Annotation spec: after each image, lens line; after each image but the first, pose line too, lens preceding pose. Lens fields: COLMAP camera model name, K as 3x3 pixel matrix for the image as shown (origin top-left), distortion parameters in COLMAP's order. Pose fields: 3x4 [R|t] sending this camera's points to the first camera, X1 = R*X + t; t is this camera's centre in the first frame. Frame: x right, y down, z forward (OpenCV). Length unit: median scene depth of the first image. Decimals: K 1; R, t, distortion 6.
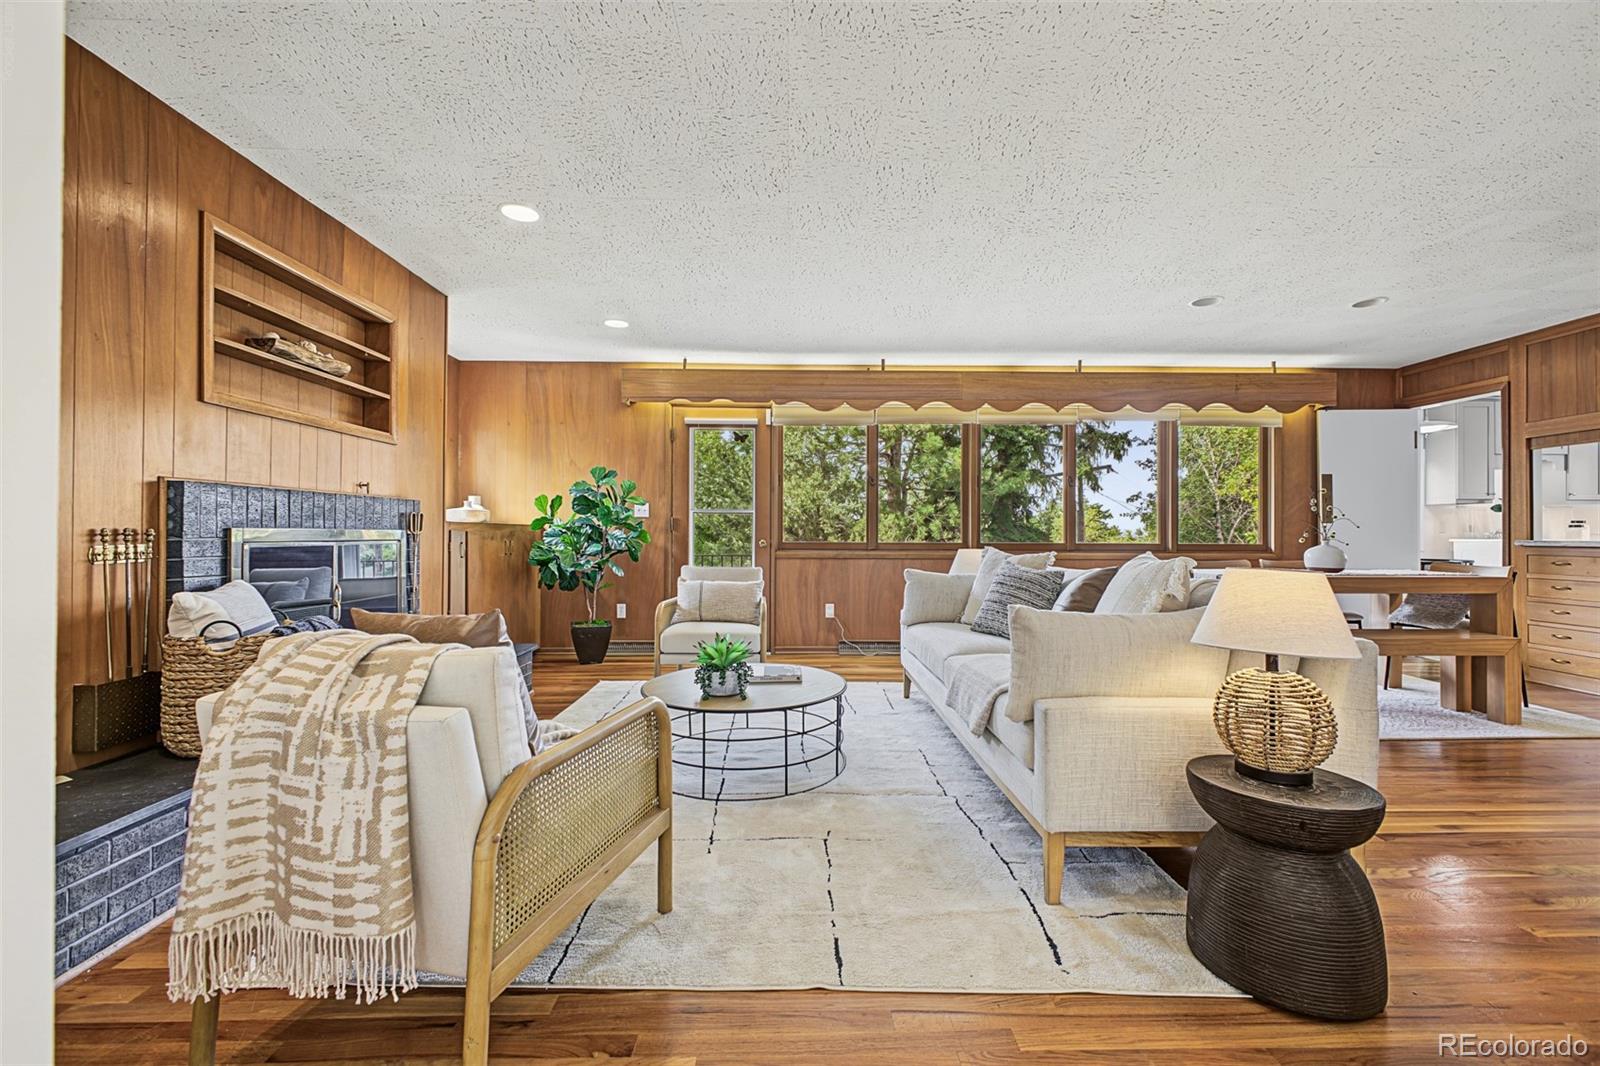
lens RADIAL K [[659.9, 0, 802.7], [0, 659.9, 529.2], [0, 0, 1]] dist [0.000997, -0.000462]
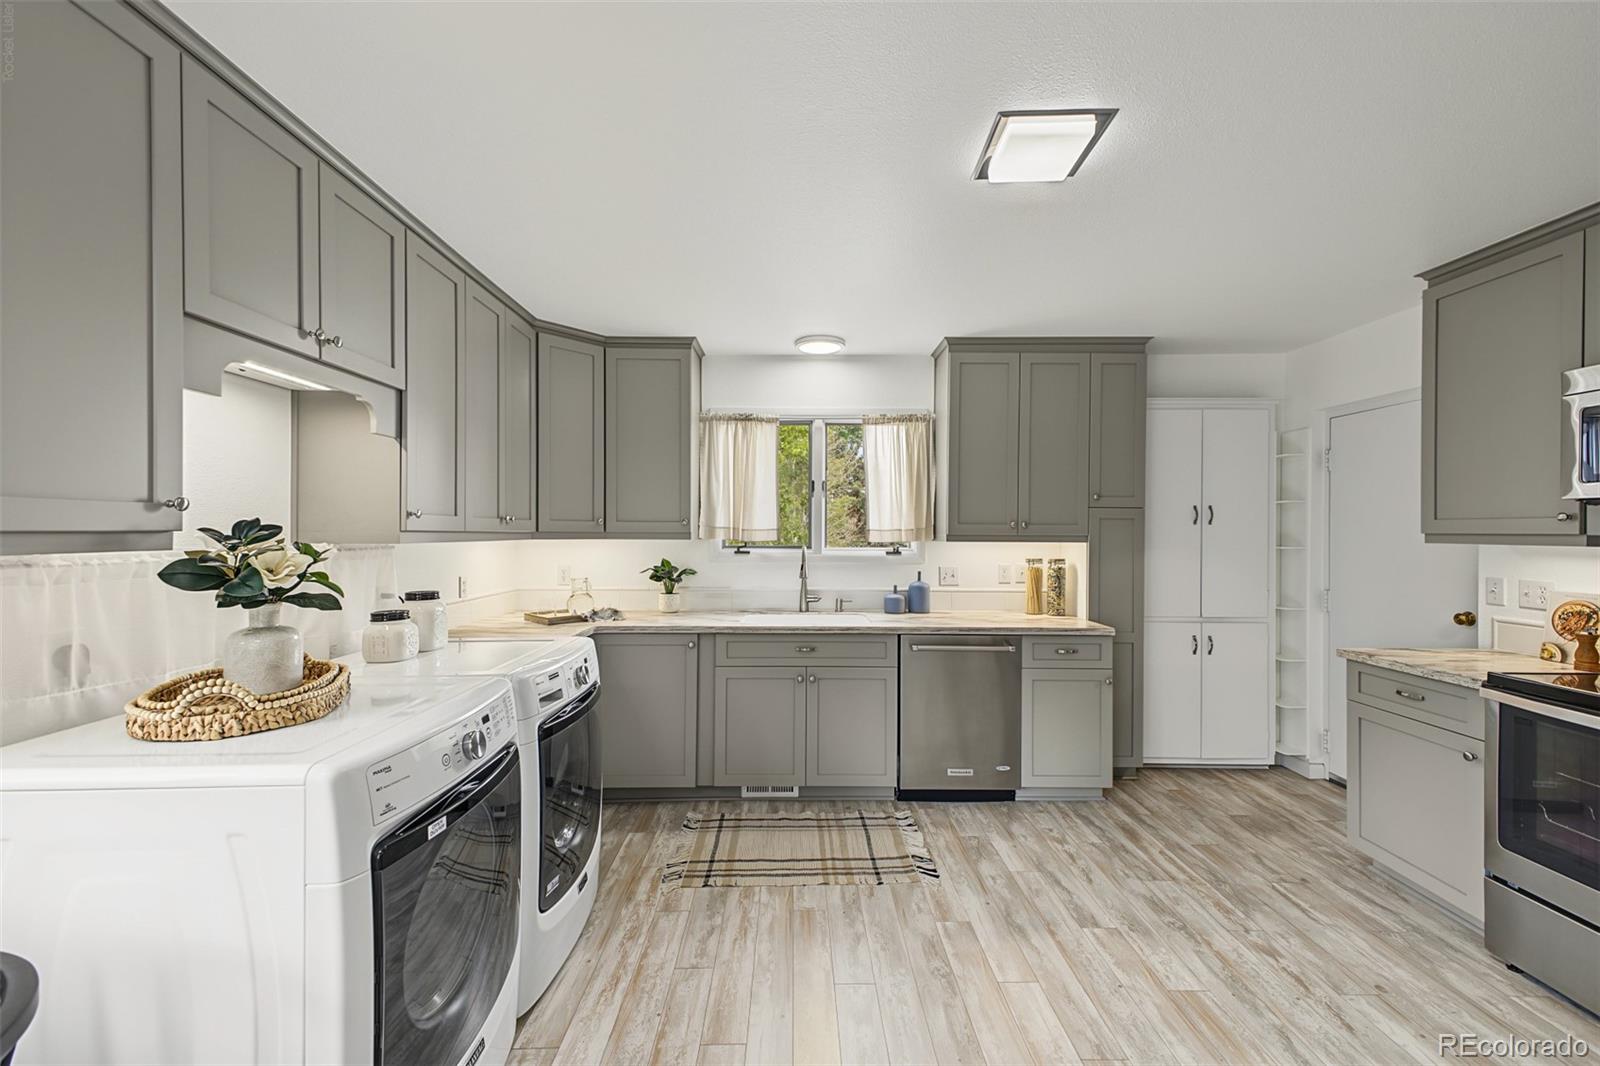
lens RADIAL K [[631.2, 0, 802.1], [0, 631.2, 529.3], [0, 0, 1]] dist [0.022707, -0.006173]
pose [[-0.001222, -0.001412, 0.999998, 1.055113], [-0.012619, 0.999919, 0.001396, -0.060763], [-0.999920, -0.012618, -0.001240, 1.003657]]
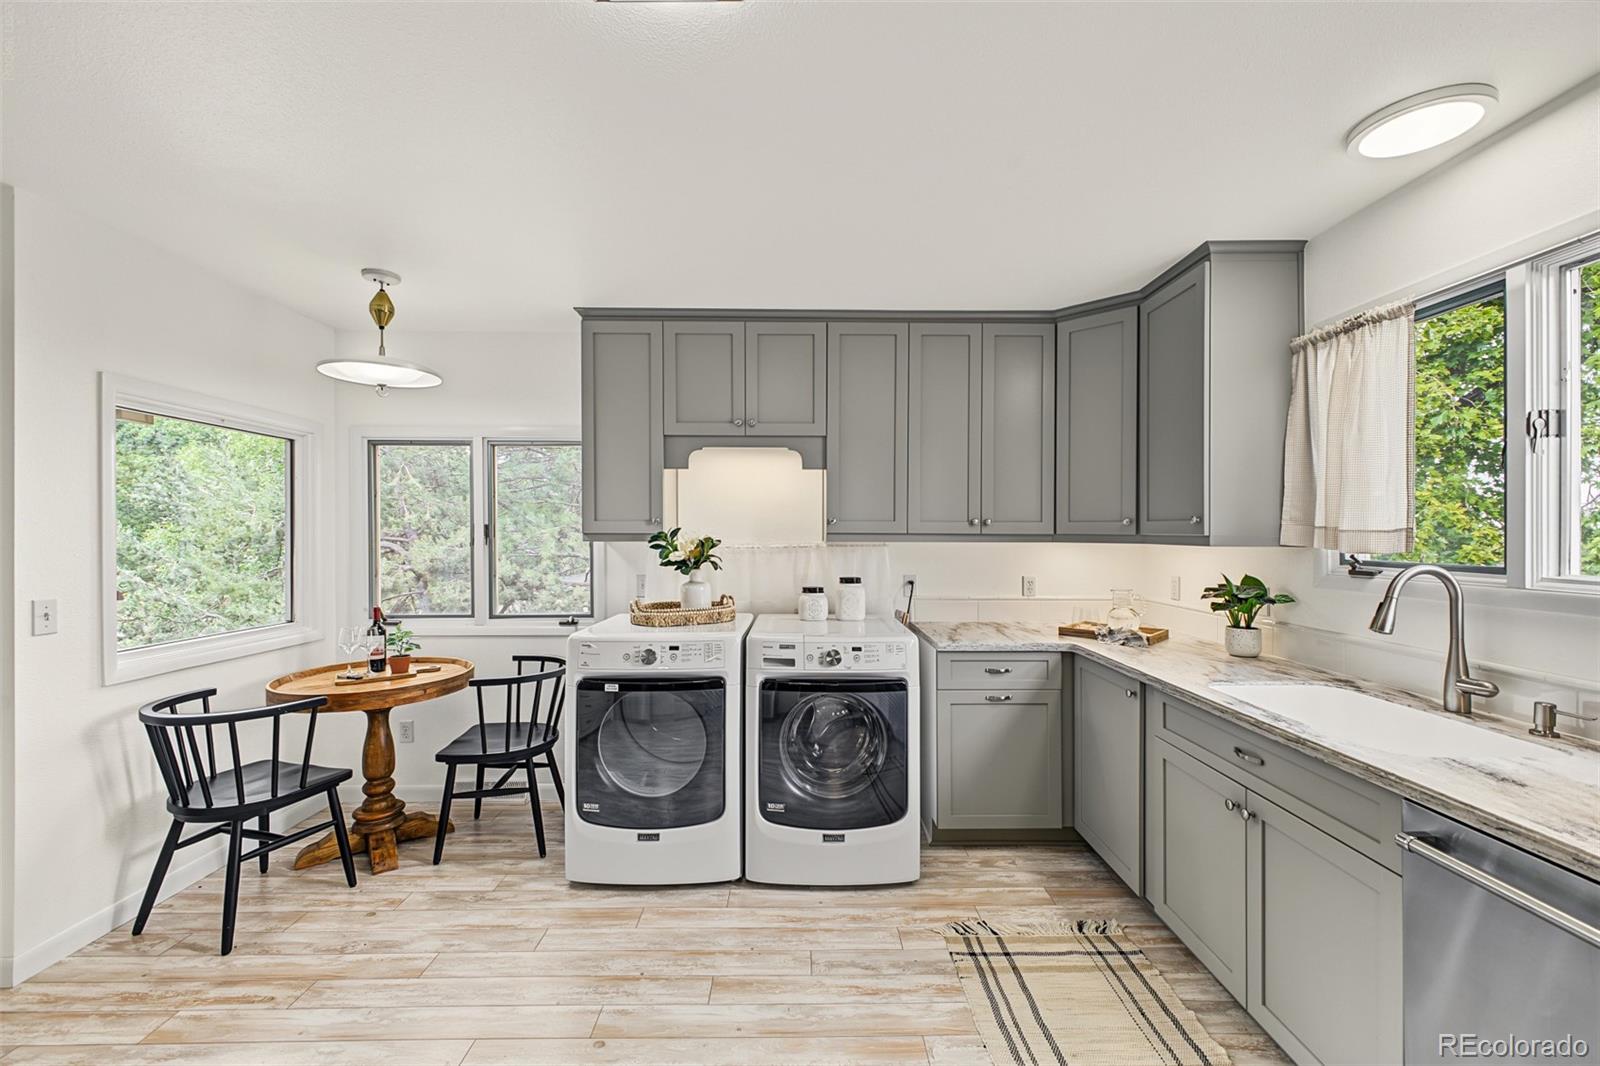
lens RADIAL K [[660.2, 0, 819.9], [0, 660.2, 534.0], [0, 0, 1]] dist [0.000536, -0.000016]
pose [[0.999927, -0.003781, 0.011440, 1.430976], [0.003654, 0.999932, 0.011043, -0.062100], [-0.011481, -0.011000, 0.999874, 0.671417]]
